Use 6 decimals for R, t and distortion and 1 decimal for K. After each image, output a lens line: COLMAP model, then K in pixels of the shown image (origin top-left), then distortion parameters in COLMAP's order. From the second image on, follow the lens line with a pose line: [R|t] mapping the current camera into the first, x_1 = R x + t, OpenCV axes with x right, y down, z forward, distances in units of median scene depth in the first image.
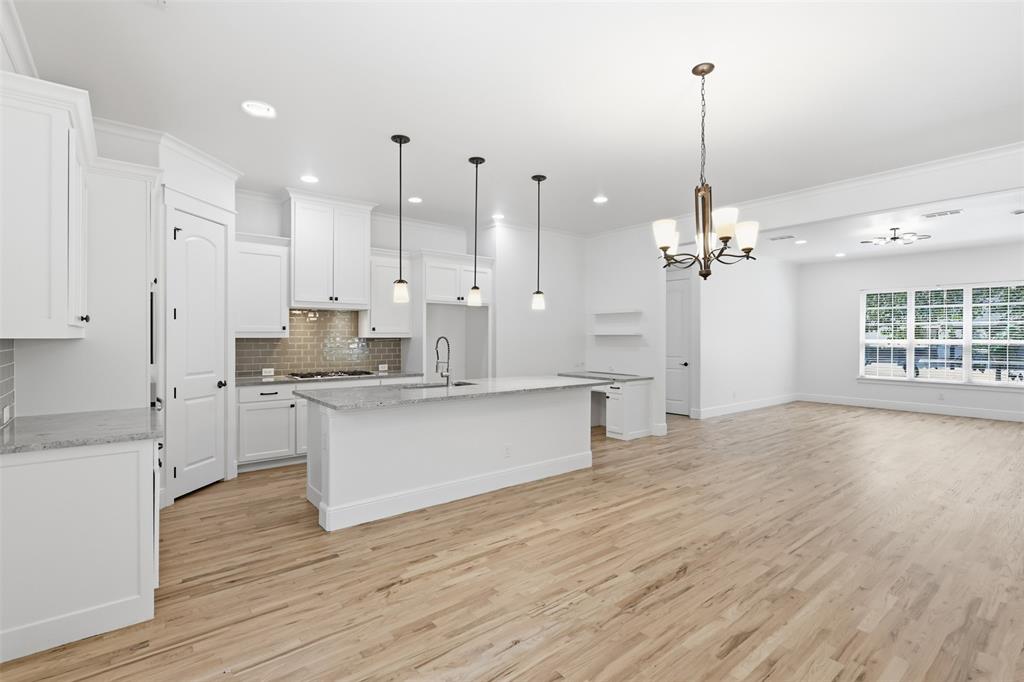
lens RADIAL K [[487.2, 0, 494.2], [0, 487.2, 336.4], [0, 0, 1]] dist [-0.002739, -0.000325]
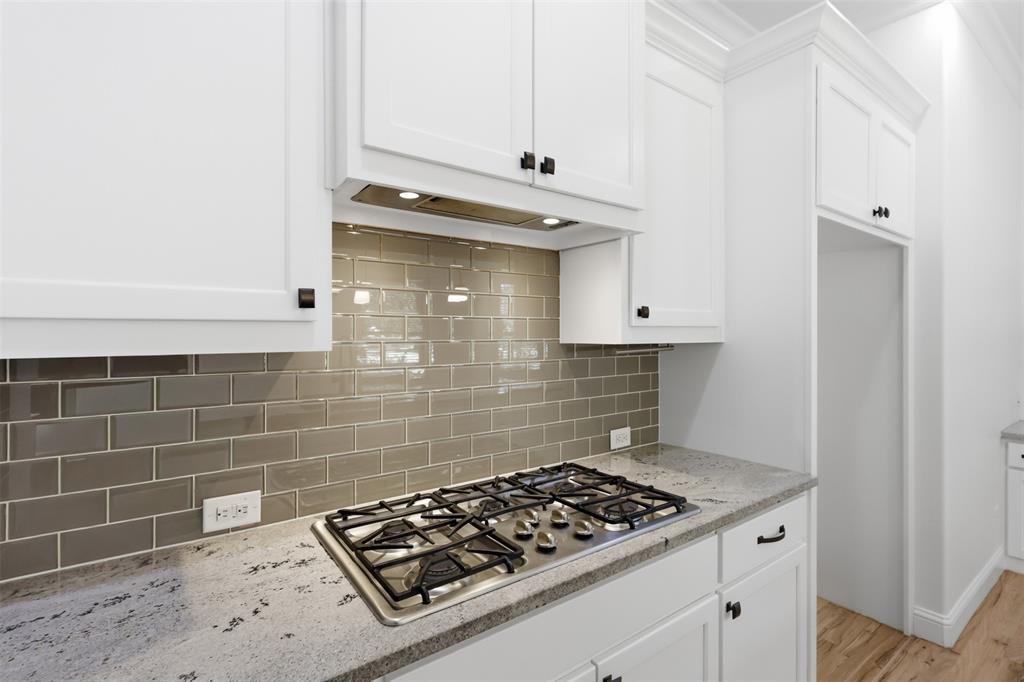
lens RADIAL K [[487.2, 0, 494.2], [0, 487.2, 336.4], [0, 0, 1]] dist [-0.002739, -0.000325]
pose [[0.999330, -0.001441, -0.036569, -0.342367], [0.001740, 0.999965, 0.008167, -0.004395], [0.036556, -0.008226, 0.999298, 0.792039]]
